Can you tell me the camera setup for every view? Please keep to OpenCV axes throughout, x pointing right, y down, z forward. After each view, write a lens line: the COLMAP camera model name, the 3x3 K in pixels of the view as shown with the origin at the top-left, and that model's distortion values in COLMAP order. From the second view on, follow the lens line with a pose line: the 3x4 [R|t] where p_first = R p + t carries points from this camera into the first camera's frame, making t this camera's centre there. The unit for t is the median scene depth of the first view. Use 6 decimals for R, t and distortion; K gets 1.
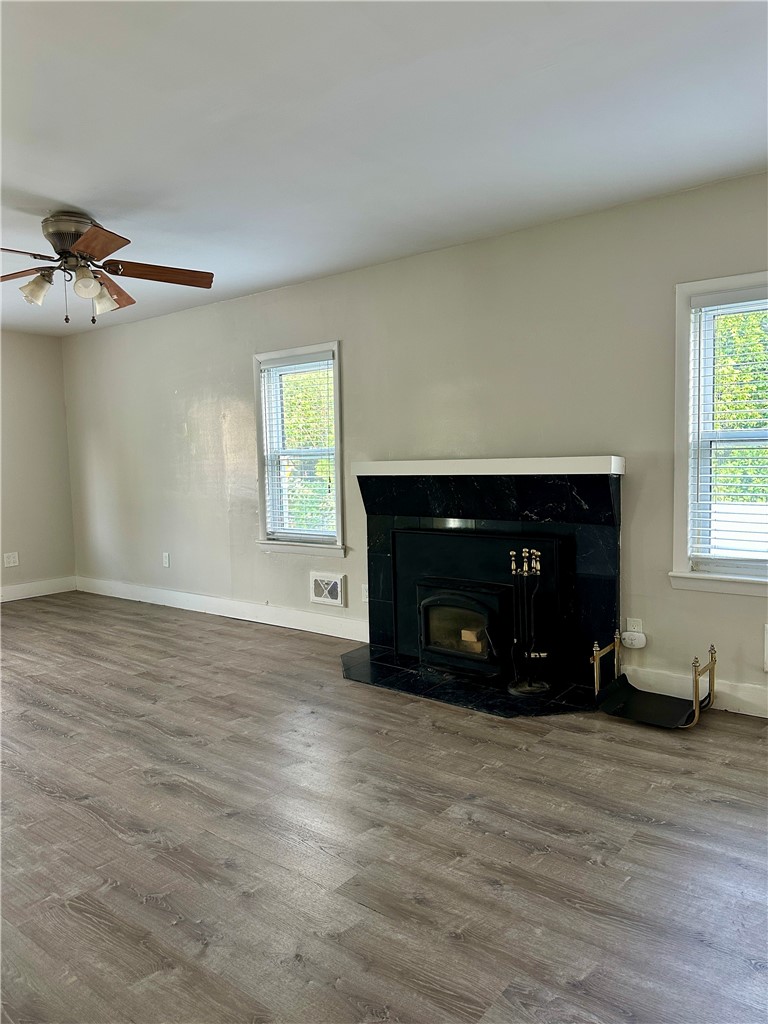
lens RADIAL K [[724.4, 0, 378.6], [0, 724.4, 511.0], [0, 0, 1]] dist [0.037670, -0.047124]
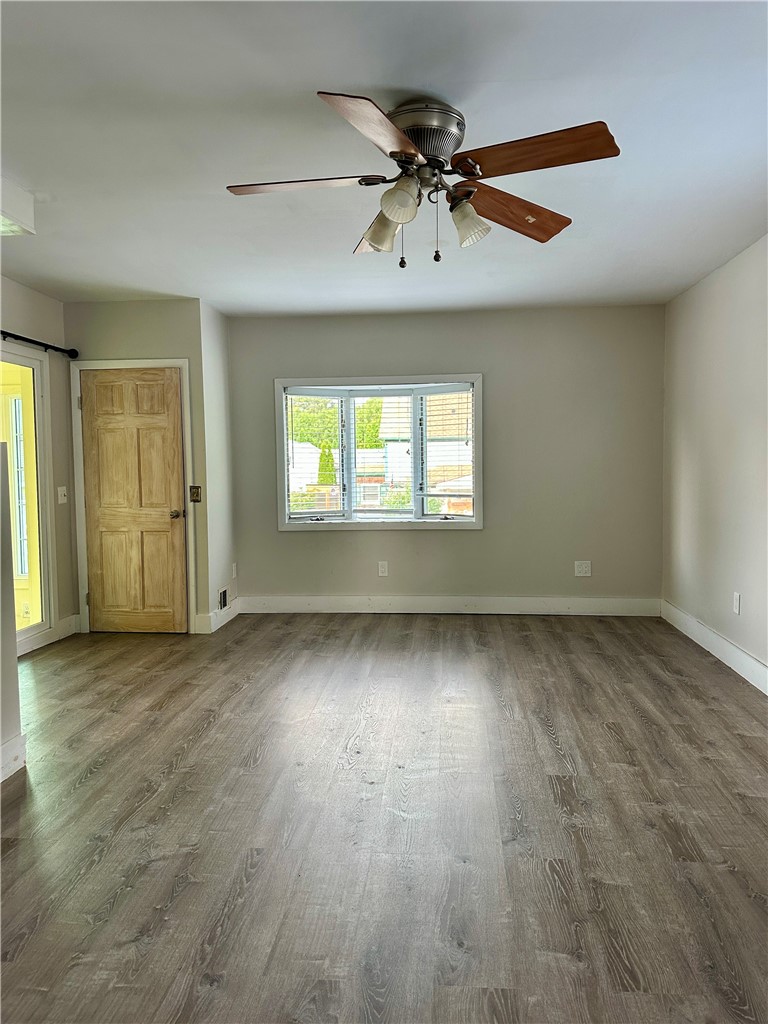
lens RADIAL K [[724.4, 0, 378.6], [0, 724.4, 511.0], [0, 0, 1]] dist [0.037670, -0.047124]
pose [[0.554782, 0.078416, -0.828292, 0.120585], [-0.067029, 0.996525, 0.049448, -0.045216], [0.829291, 0.028086, 0.558110, 0.459812]]
